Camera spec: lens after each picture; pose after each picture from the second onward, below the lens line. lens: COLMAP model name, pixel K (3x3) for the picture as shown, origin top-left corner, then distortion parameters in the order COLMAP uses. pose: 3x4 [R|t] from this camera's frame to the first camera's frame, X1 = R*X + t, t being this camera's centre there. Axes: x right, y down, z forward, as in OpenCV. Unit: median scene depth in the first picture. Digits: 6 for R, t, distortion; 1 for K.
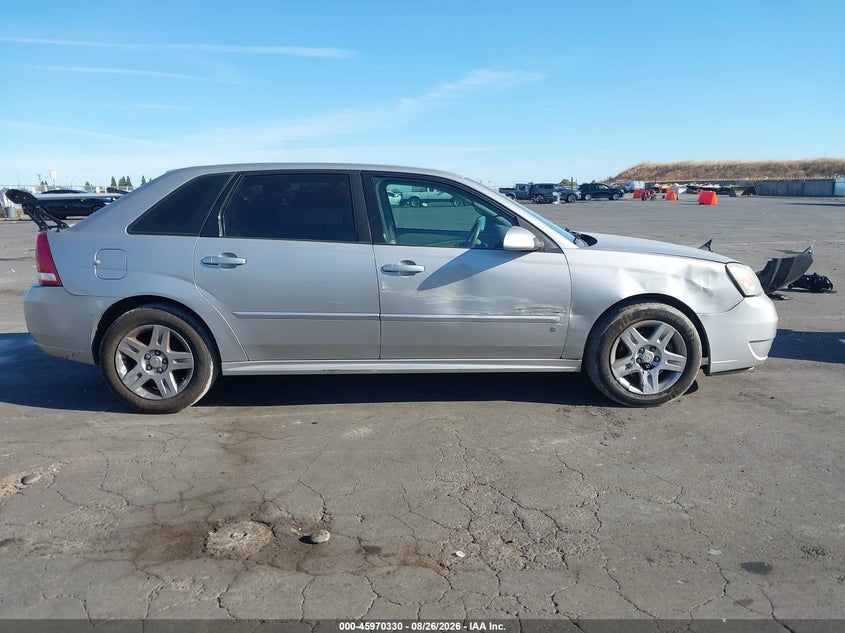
lens RADIAL K [[691.1, 0, 428.9], [0, 691.1, 316.4], [0, 0, 1]] dist [0.032020, -0.041472]
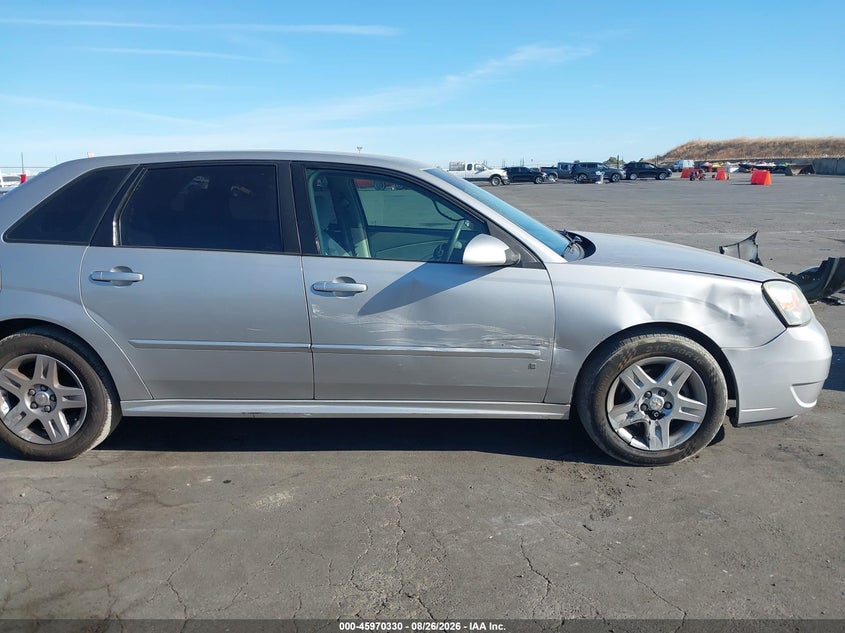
lens RADIAL K [[691.1, 0, 428.9], [0, 691.1, 316.4], [0, 0, 1]] dist [0.032020, -0.041472]
pose [[0.998002, 0.009902, -0.062406, 0.110329], [-0.008064, 0.999528, 0.029631, -0.058934], [0.062670, -0.029068, 0.997611, 0.215251]]
